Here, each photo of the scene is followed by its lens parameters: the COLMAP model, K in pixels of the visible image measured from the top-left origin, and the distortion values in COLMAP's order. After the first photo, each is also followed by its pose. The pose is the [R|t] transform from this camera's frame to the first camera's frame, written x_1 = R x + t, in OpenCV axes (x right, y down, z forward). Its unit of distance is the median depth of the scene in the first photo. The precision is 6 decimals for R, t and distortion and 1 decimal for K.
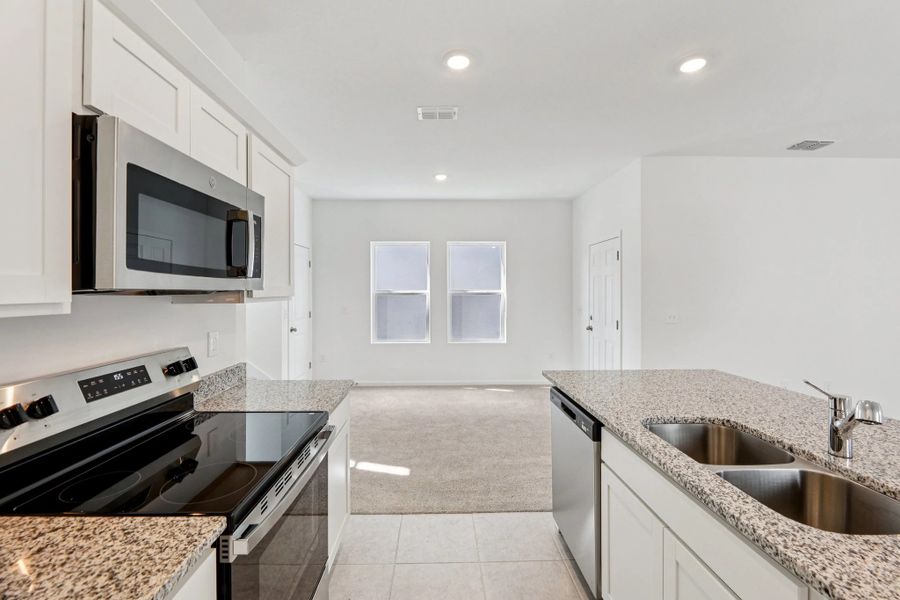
lens RADIAL K [[386.6, 0, 450.4], [0, 386.6, 287.8], [0, 0, 1]] dist [0.000342, -0.000068]
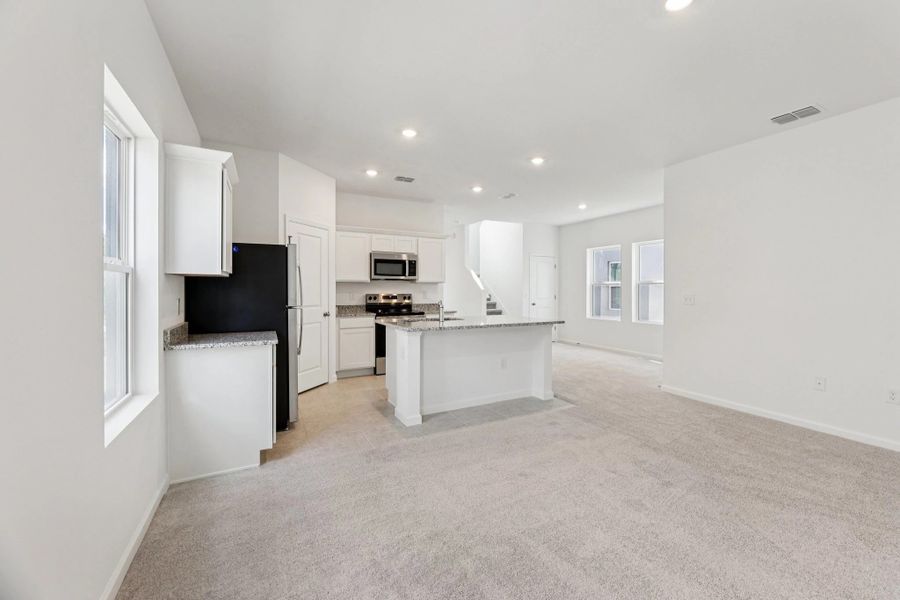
lens RADIAL K [[386.6, 0, 450.4], [0, 386.6, 287.8], [0, 0, 1]] dist [0.000342, -0.000068]
pose [[0.425218, -0.003487, -0.905084, 1.062763], [0.004512, 0.999988, -0.001732, 0.034223], [0.905080, -0.003347, 0.425228, -0.114401]]
